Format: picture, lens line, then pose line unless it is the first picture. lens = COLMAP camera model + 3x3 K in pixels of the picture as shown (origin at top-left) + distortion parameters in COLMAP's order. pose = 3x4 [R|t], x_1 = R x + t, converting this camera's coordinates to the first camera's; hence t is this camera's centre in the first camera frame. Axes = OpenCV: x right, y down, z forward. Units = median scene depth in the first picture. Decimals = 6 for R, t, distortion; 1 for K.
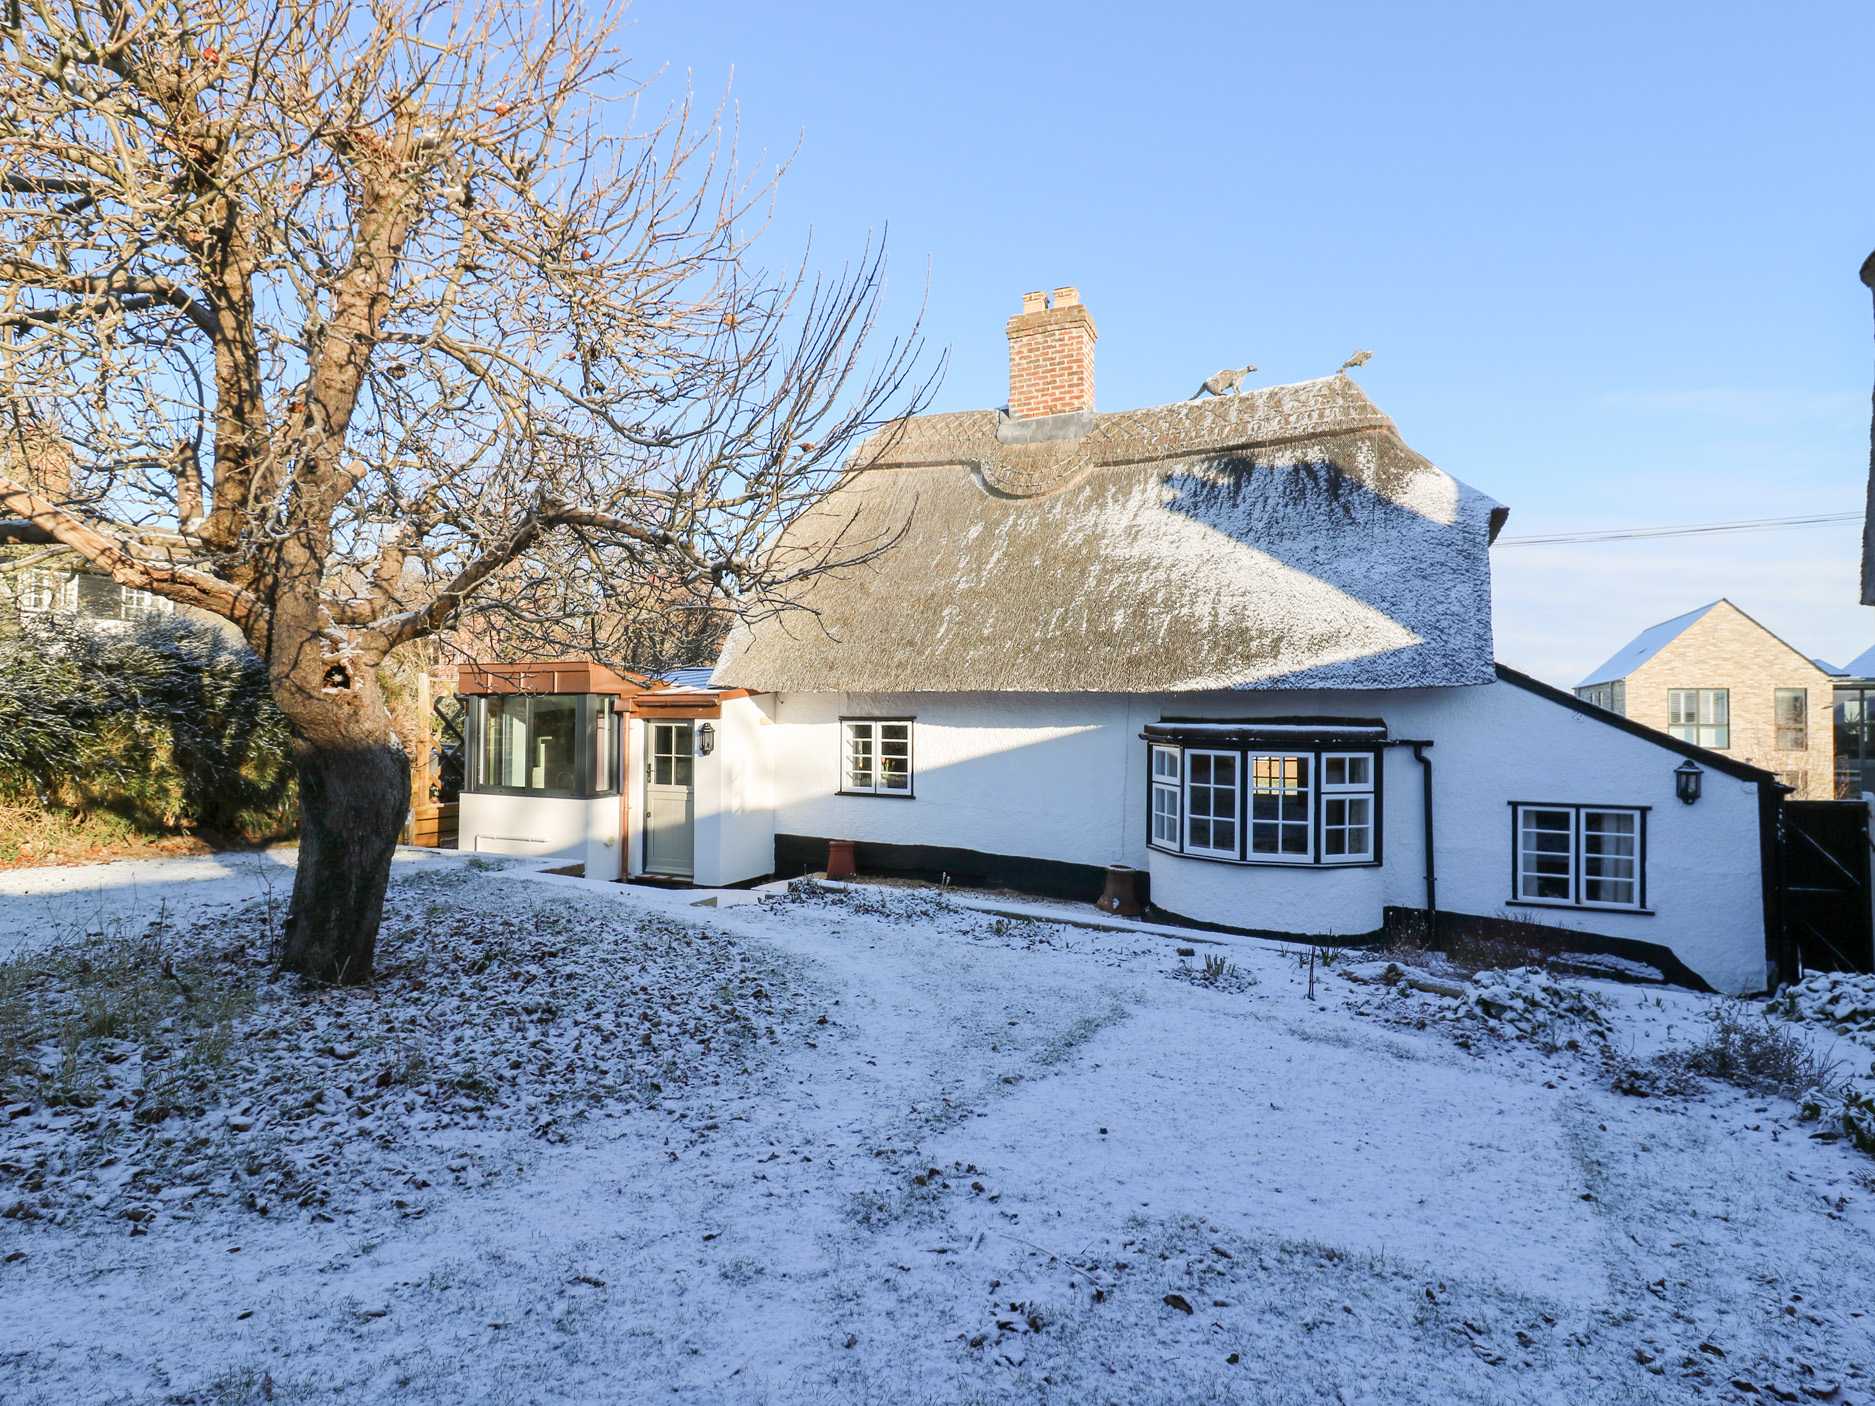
lens RADIAL K [[976.3, 0, 941.4], [0, 976.3, 711.3], [0, 0, 1]] dist [0.000235, -0.001449]
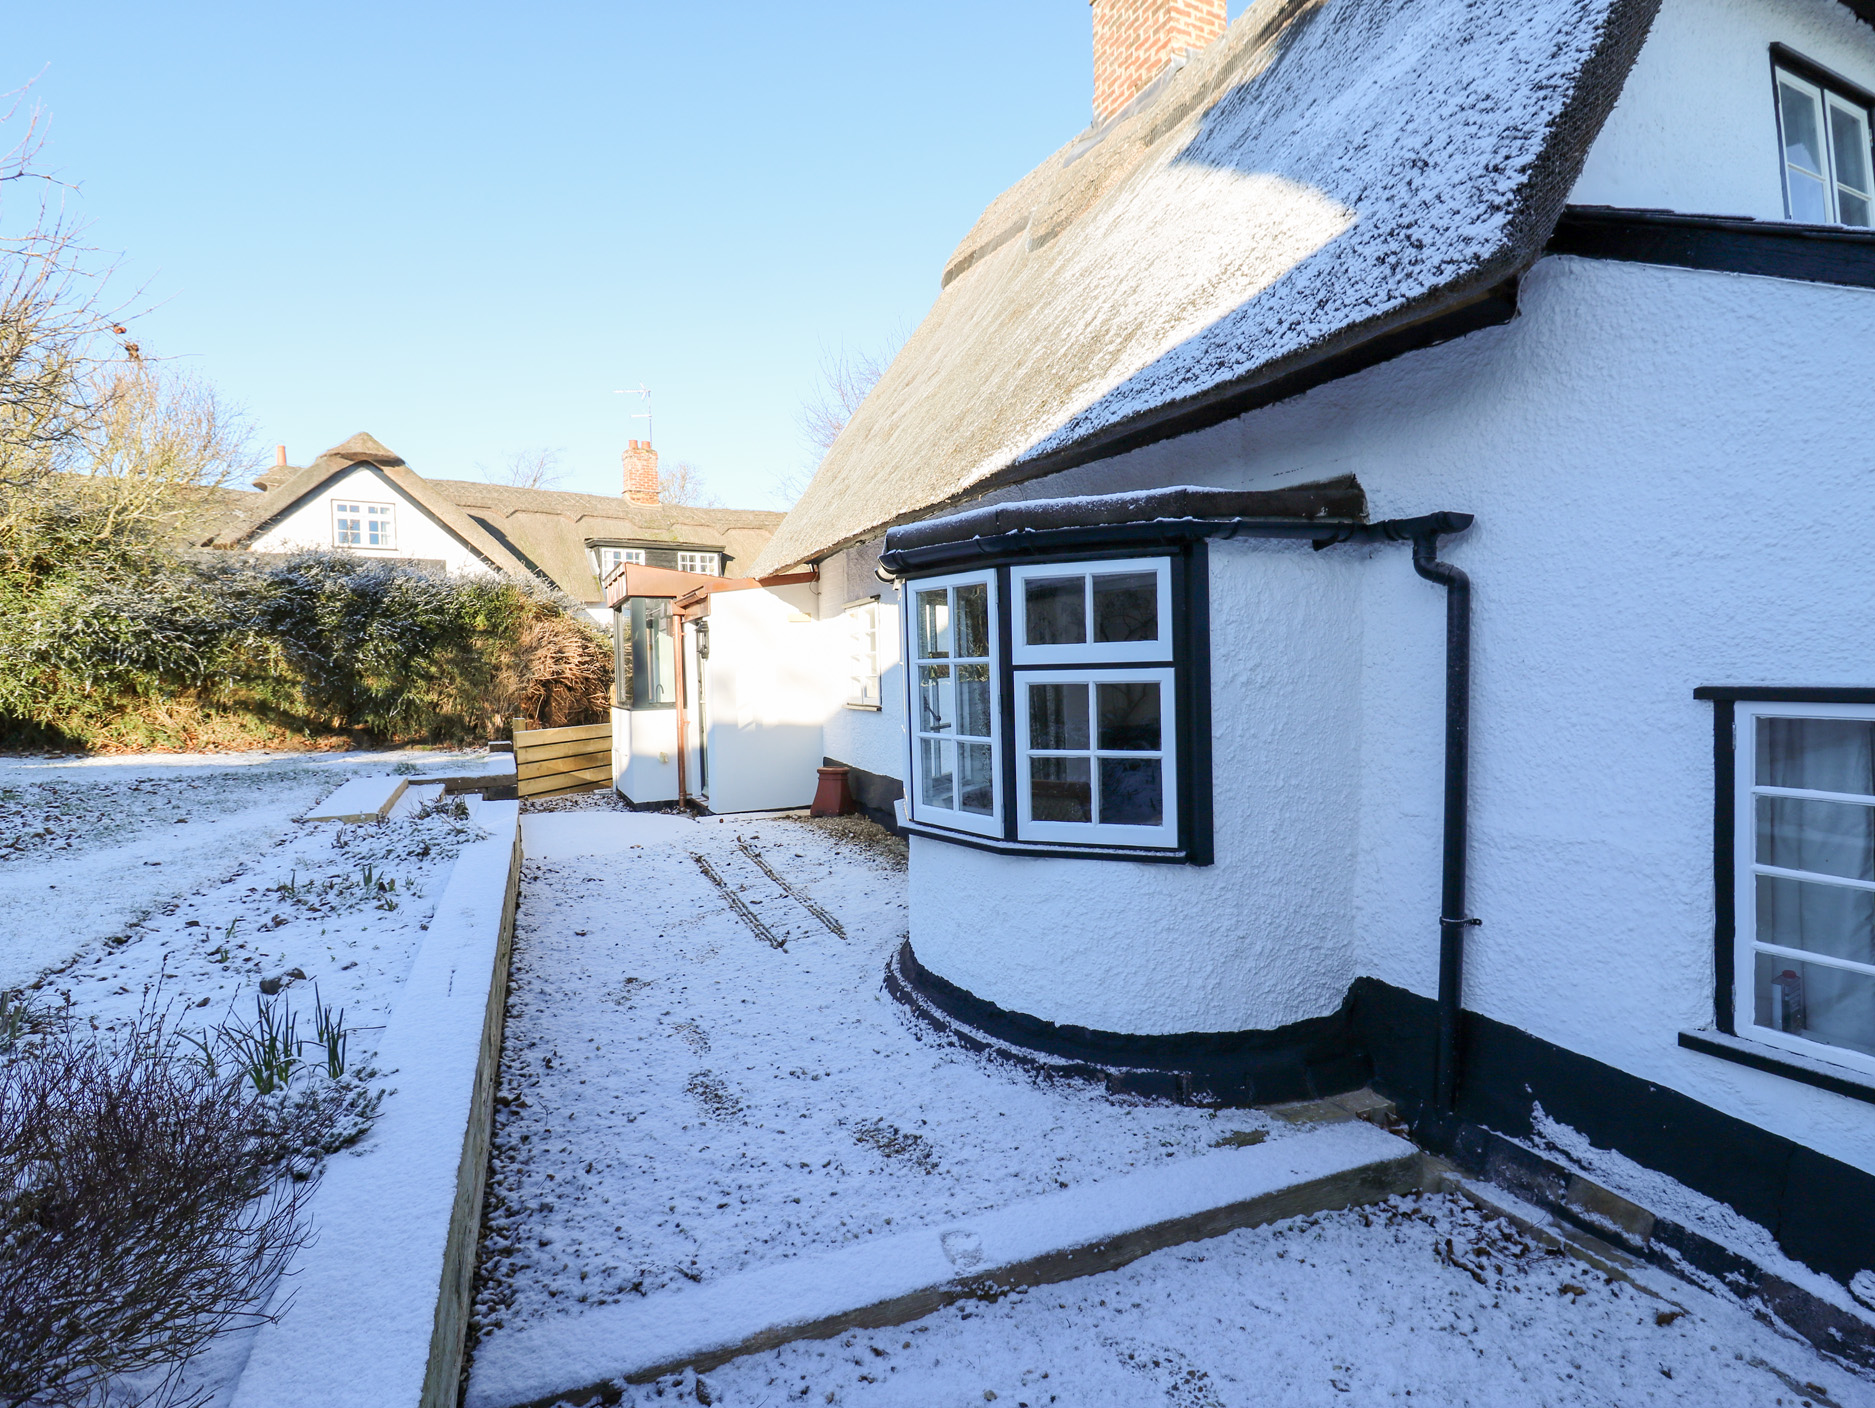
lens RADIAL K [[976.3, 0, 935.1], [0, 976.3, 698.5], [0, 0, 1]] dist [0.000235, -0.001449]
pose [[0.755171, -0.006820, -0.655492, 0.575817], [0.035911, 0.998875, 0.030979, 0.075556], [0.654543, -0.046934, 0.754566, 0.614492]]
